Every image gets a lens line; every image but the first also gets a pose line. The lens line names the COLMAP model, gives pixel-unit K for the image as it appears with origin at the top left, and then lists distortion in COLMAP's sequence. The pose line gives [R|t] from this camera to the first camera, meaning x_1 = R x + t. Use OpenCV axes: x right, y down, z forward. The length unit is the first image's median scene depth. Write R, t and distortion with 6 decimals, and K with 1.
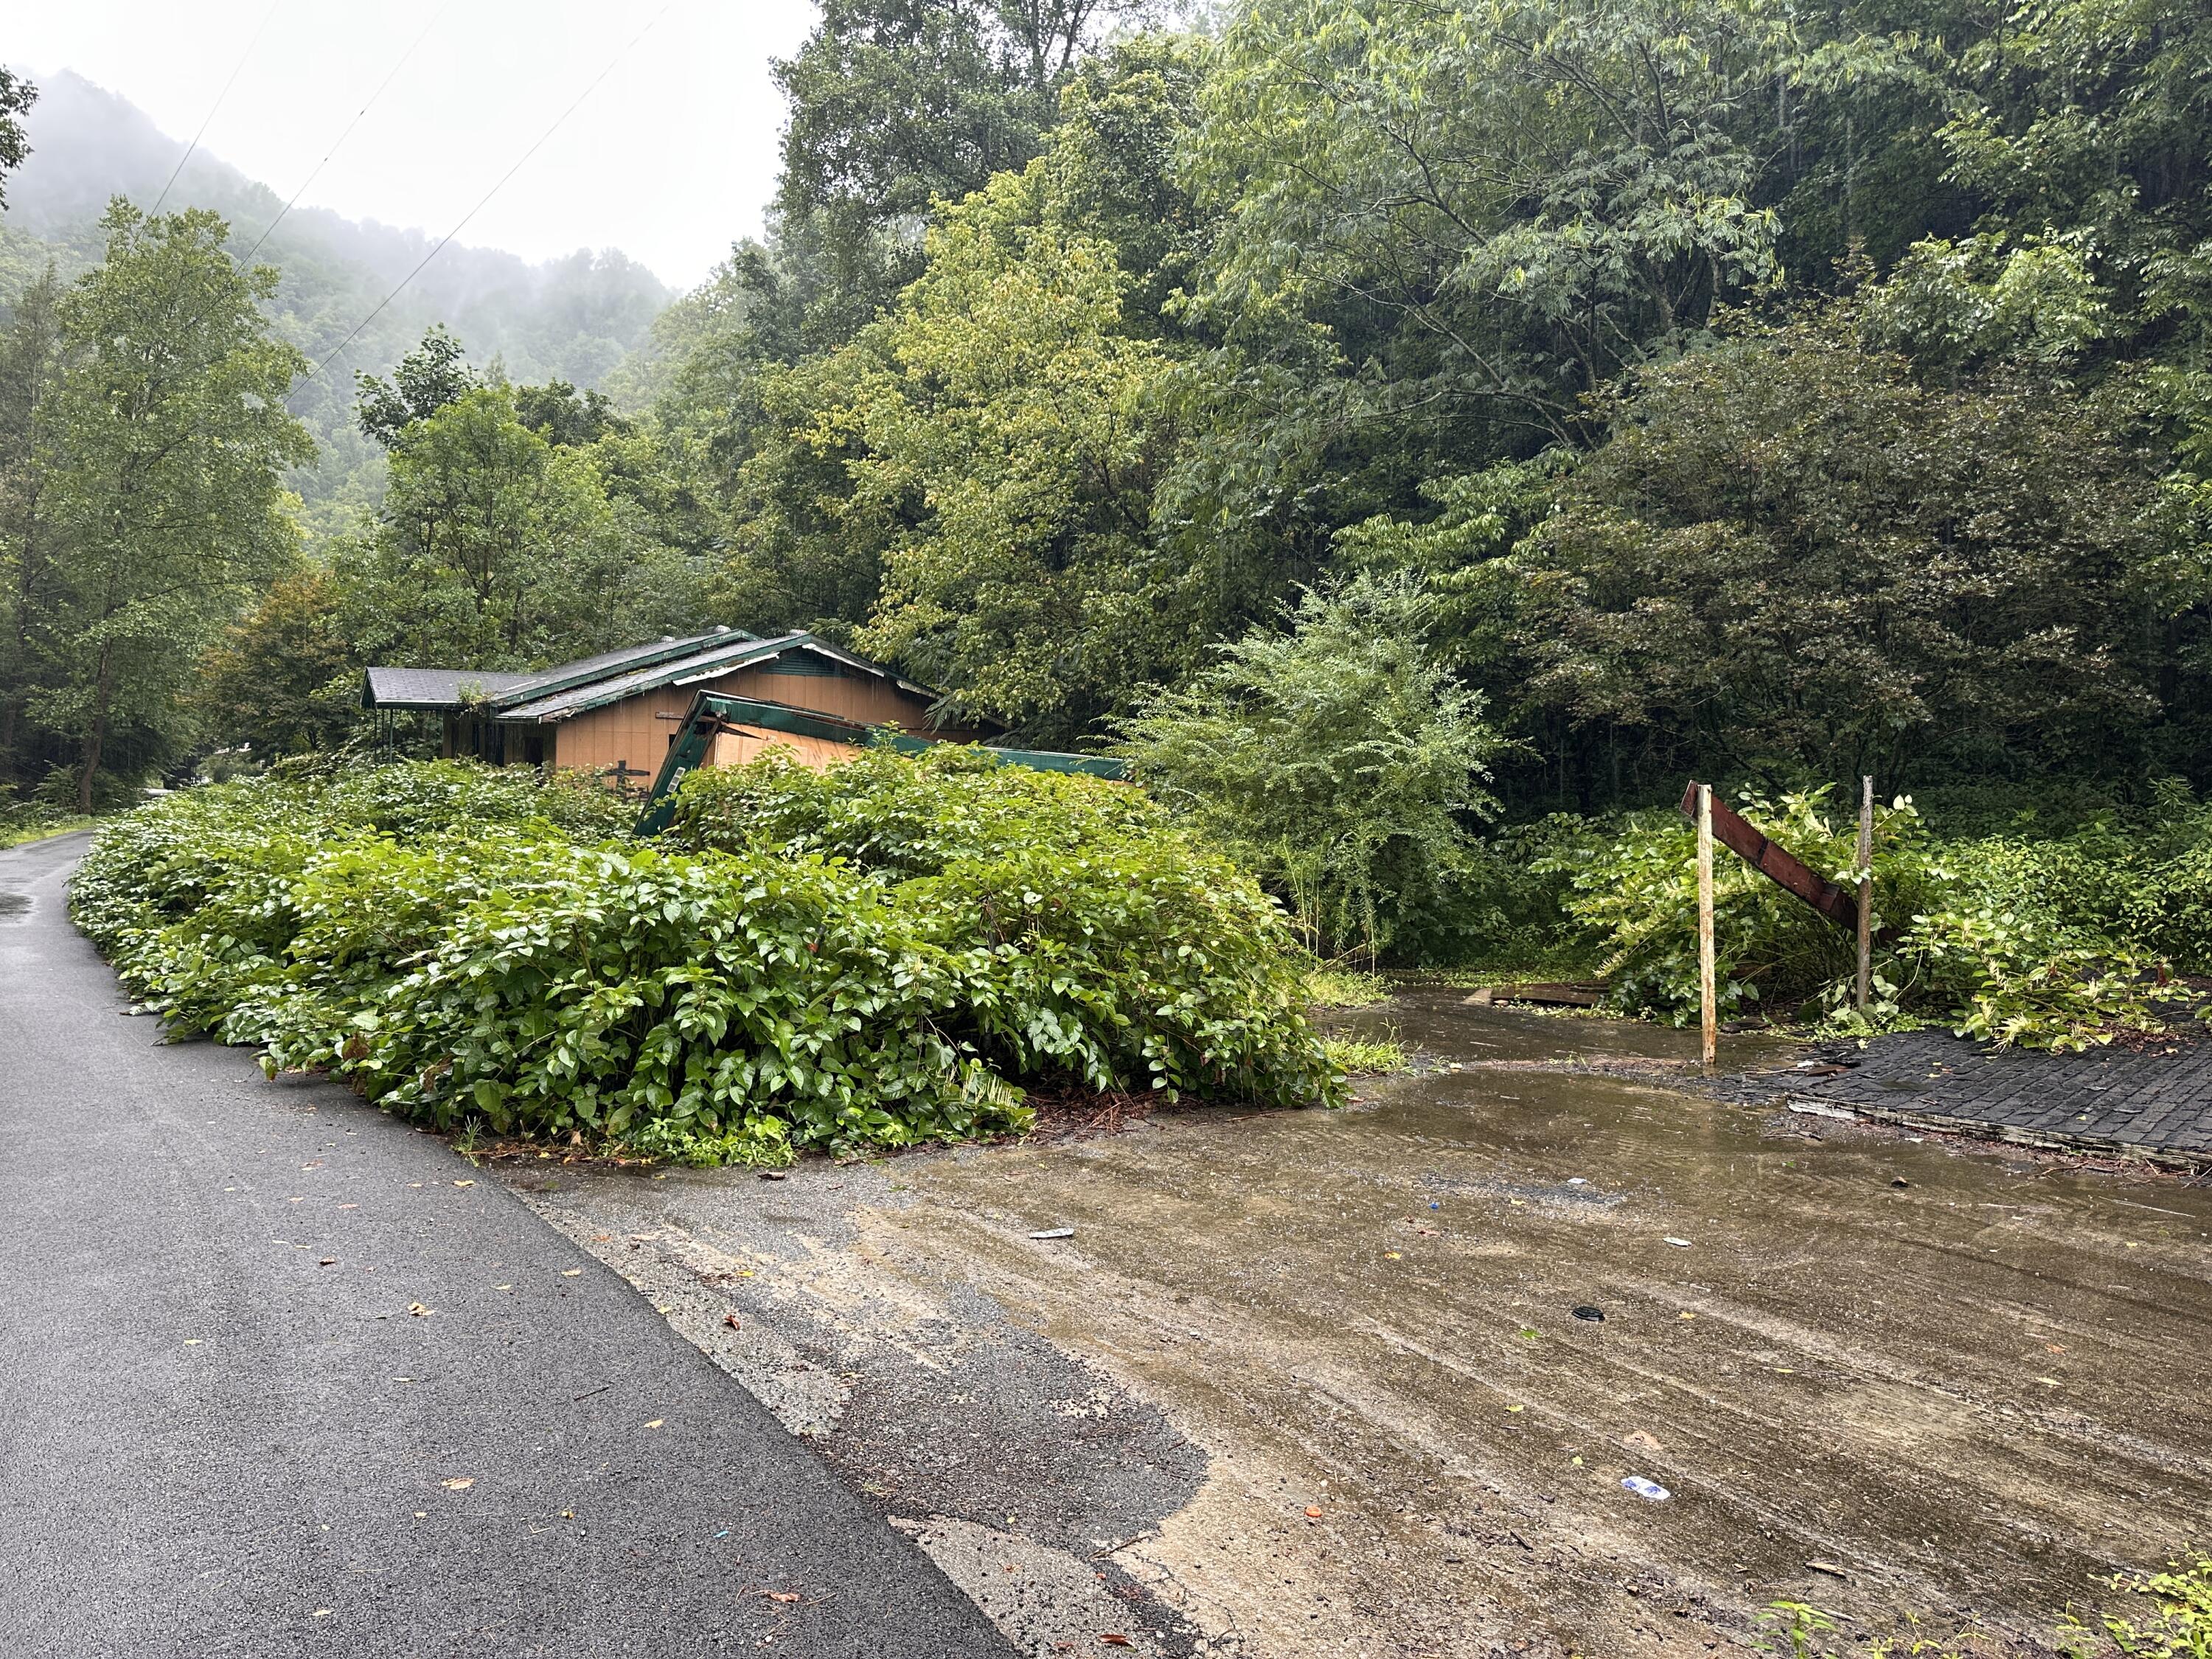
lens RADIAL K [[1643.2, 0, 1048.4], [0, 1643.2, 839.5], [0, 0, 1]] dist [0.130931, -0.232316]
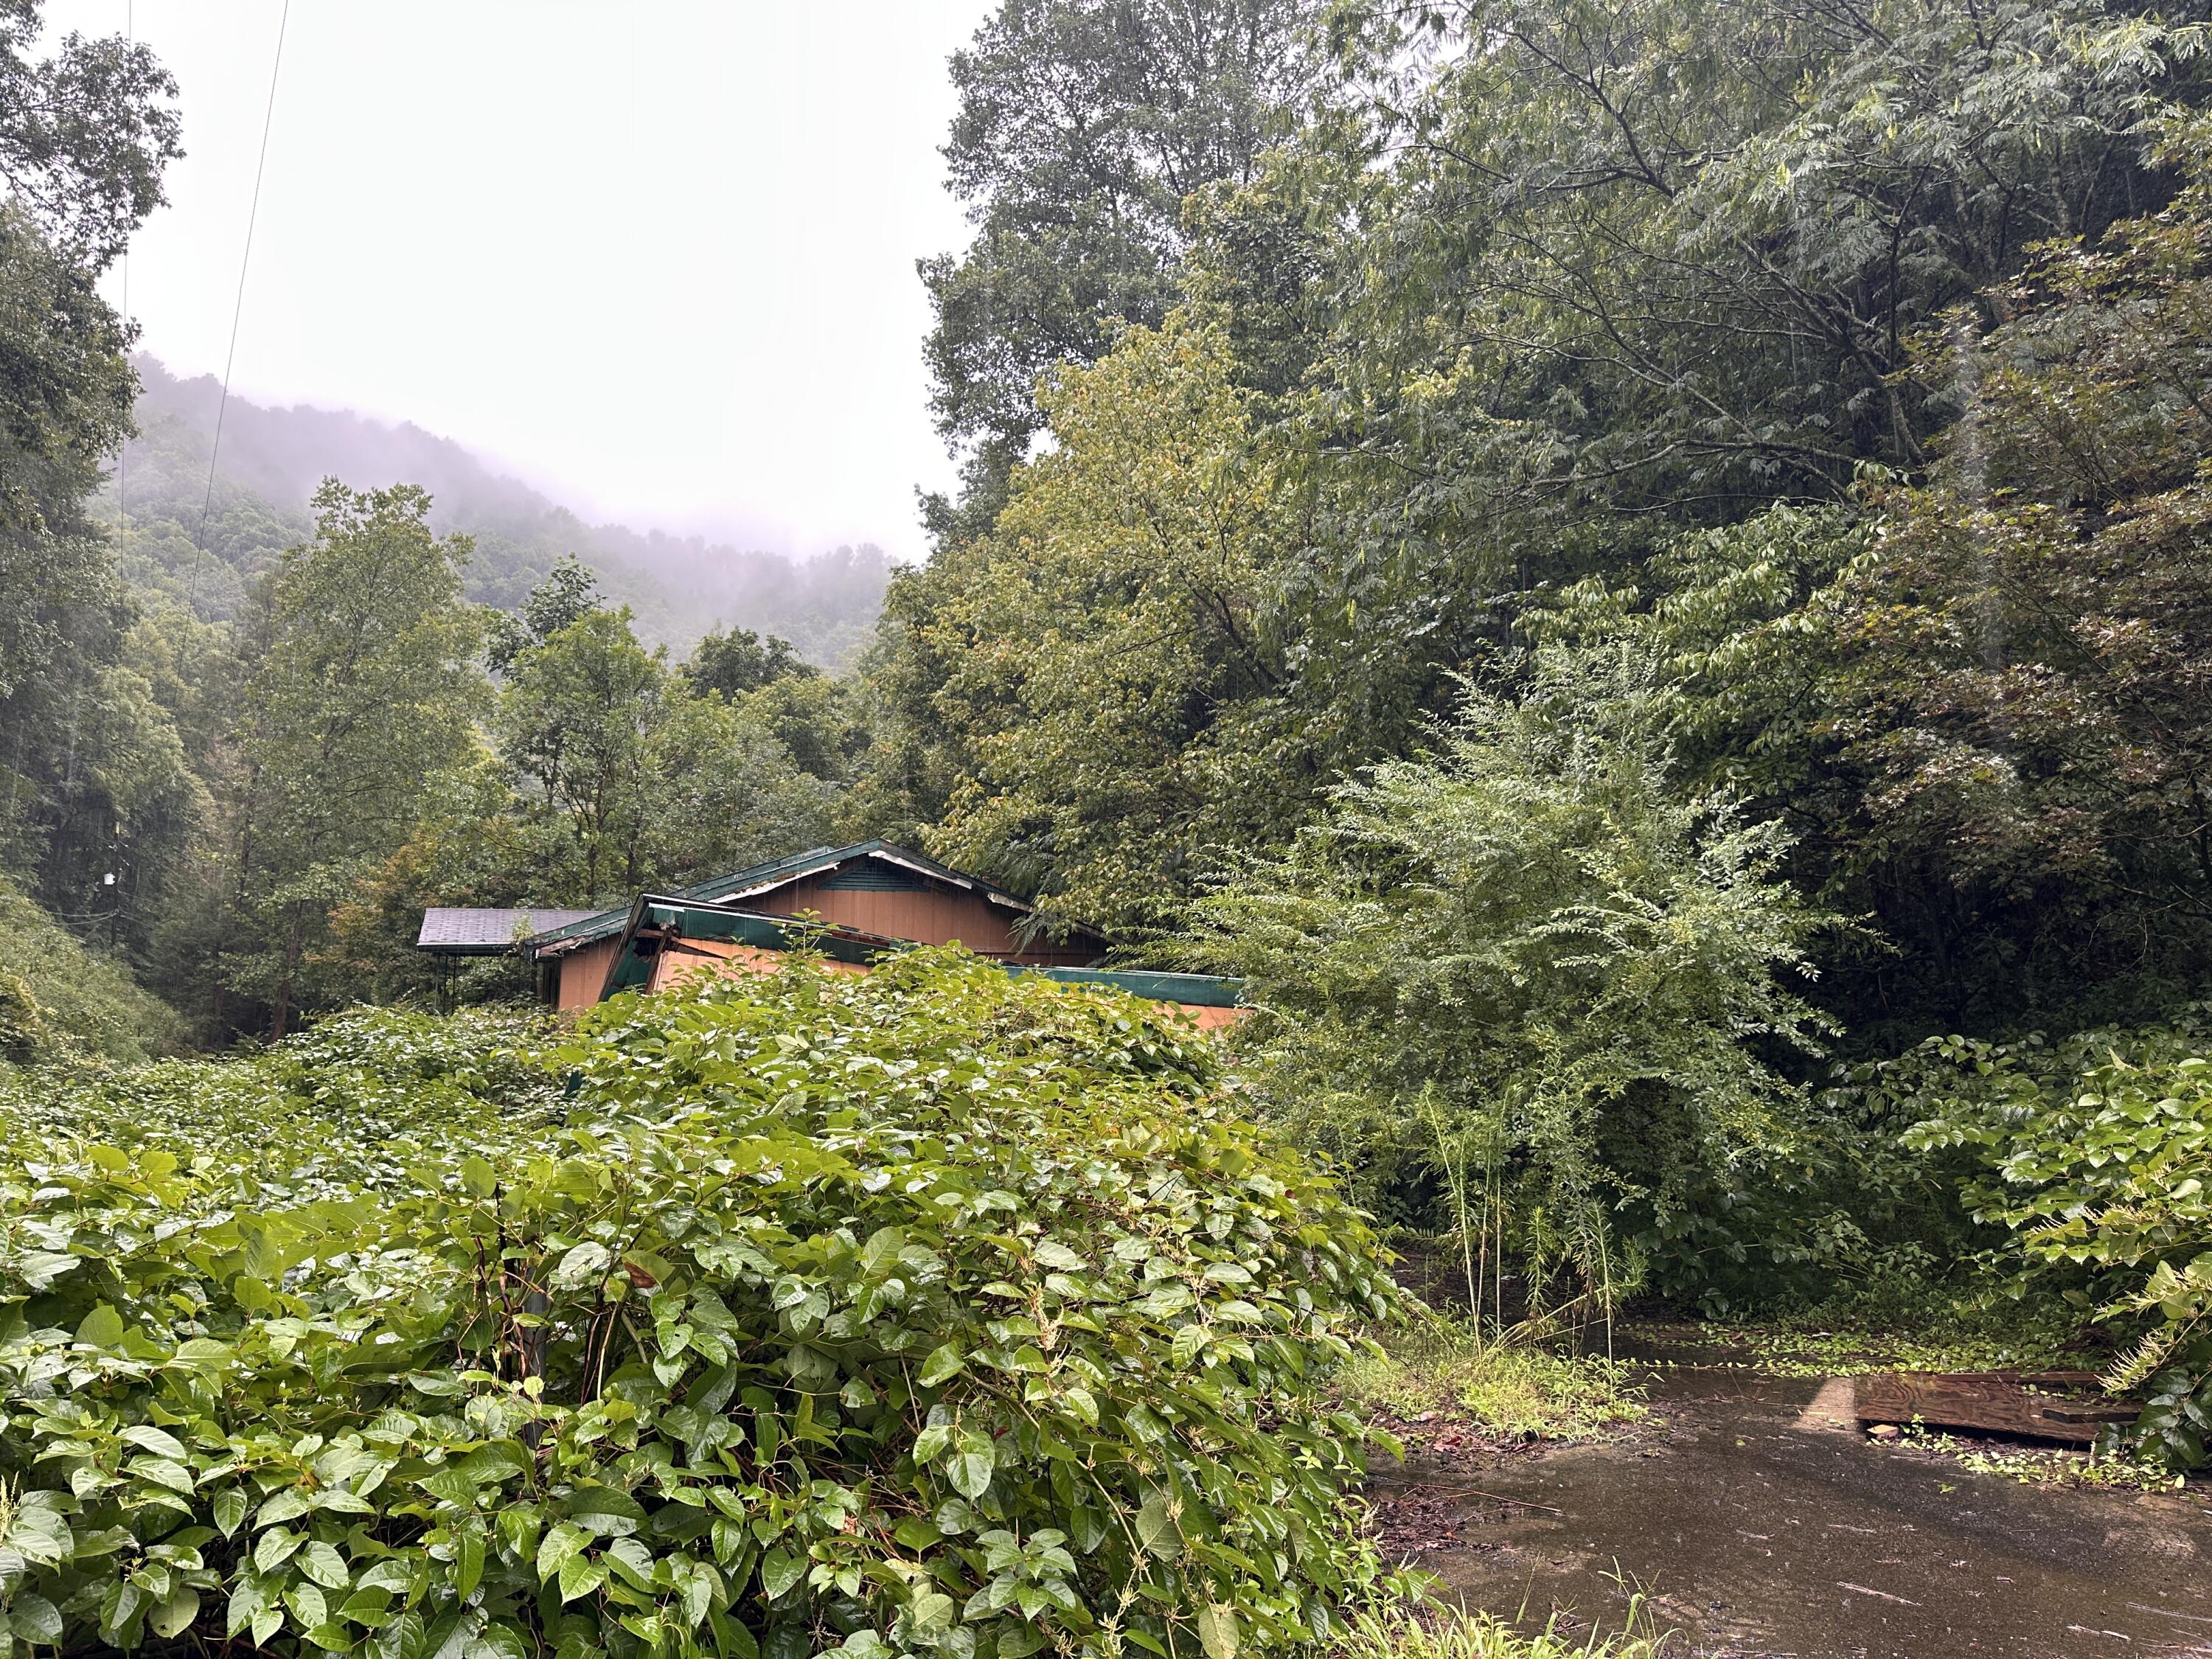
lens RADIAL K [[1643.2, 0, 1048.4], [0, 1643.2, 839.5], [0, 0, 1]] dist [0.130931, -0.232316]
pose [[0.989292, -0.035262, -0.141624, 0.092553], [0.013330, 0.988149, -0.152917, 0.000093], [0.145338, 0.149392, 0.978038, 0.397938]]
